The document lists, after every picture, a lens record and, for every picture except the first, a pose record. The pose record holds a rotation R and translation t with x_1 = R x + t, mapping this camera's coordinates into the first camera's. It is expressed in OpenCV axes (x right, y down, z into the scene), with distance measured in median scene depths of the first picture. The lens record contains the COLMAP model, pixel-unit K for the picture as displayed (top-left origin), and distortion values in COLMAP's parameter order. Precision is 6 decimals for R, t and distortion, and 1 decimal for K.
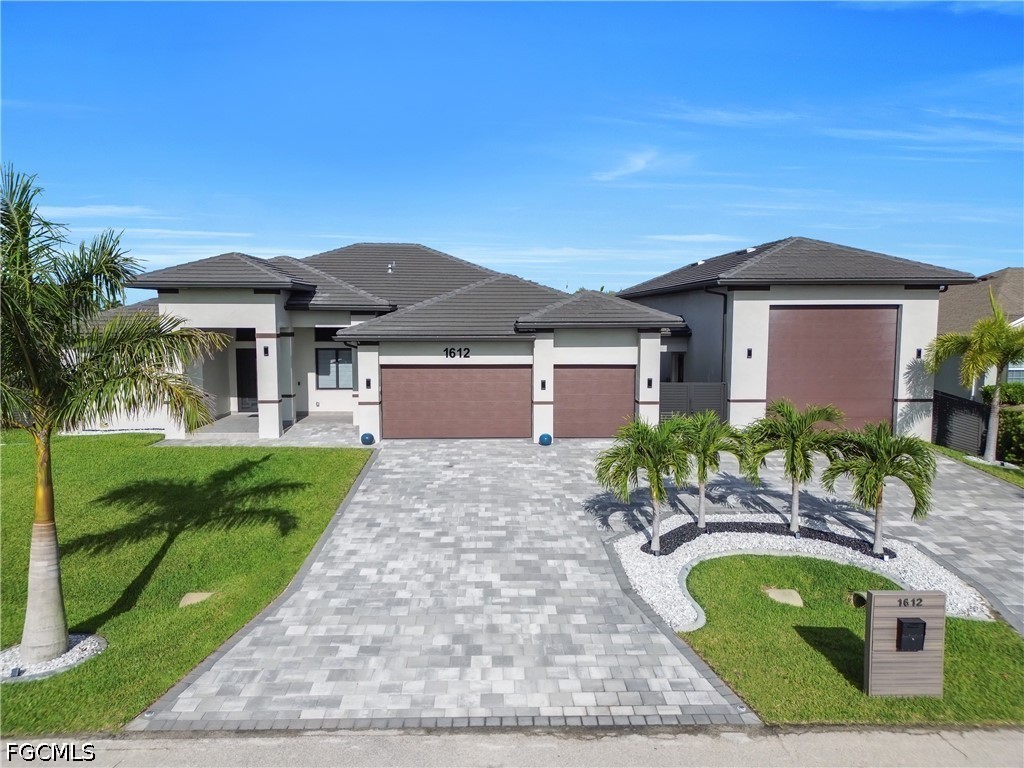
lens RADIAL K [[715.6, 0, 508.2], [0, 715.6, 389.3], [0, 0, 1]] dist [0.060438, -0.059374]
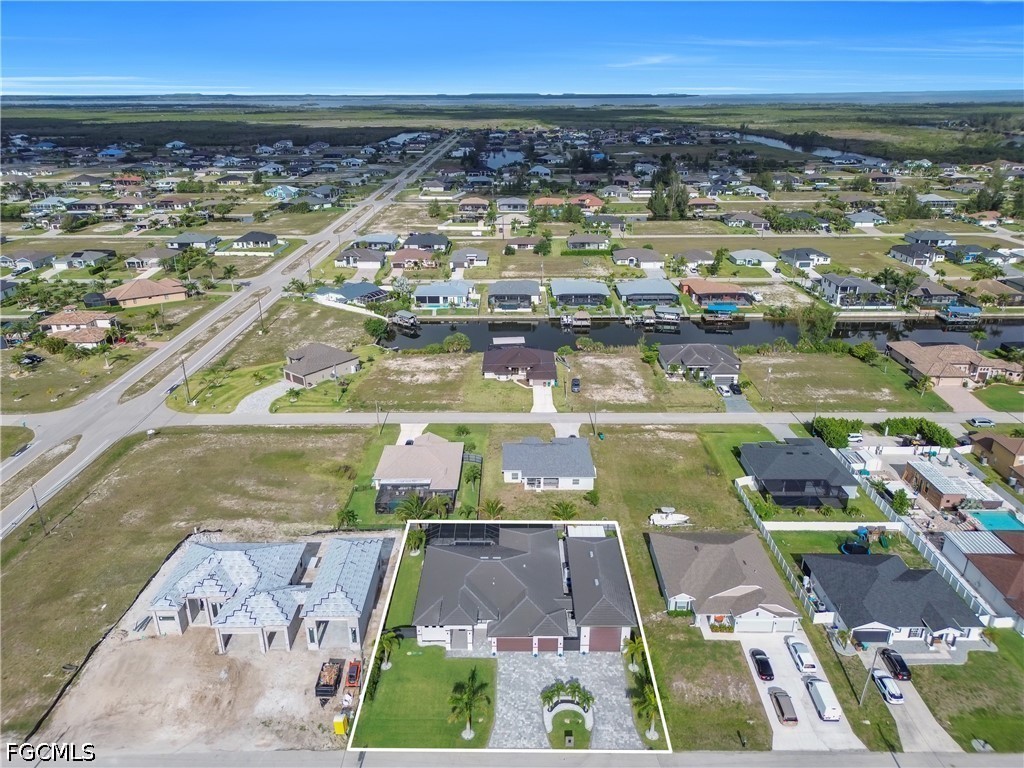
lens RADIAL K [[715.6, 0, 508.2], [0, 715.6, 389.3], [0, 0, 1]] dist [0.060438, -0.059374]
pose [[0.999361, 0.008690, -0.034659, 0.024184], [0.001735, 0.957029, 0.289986, -2.702717], [0.035689, -0.289861, 0.956403, -2.665748]]
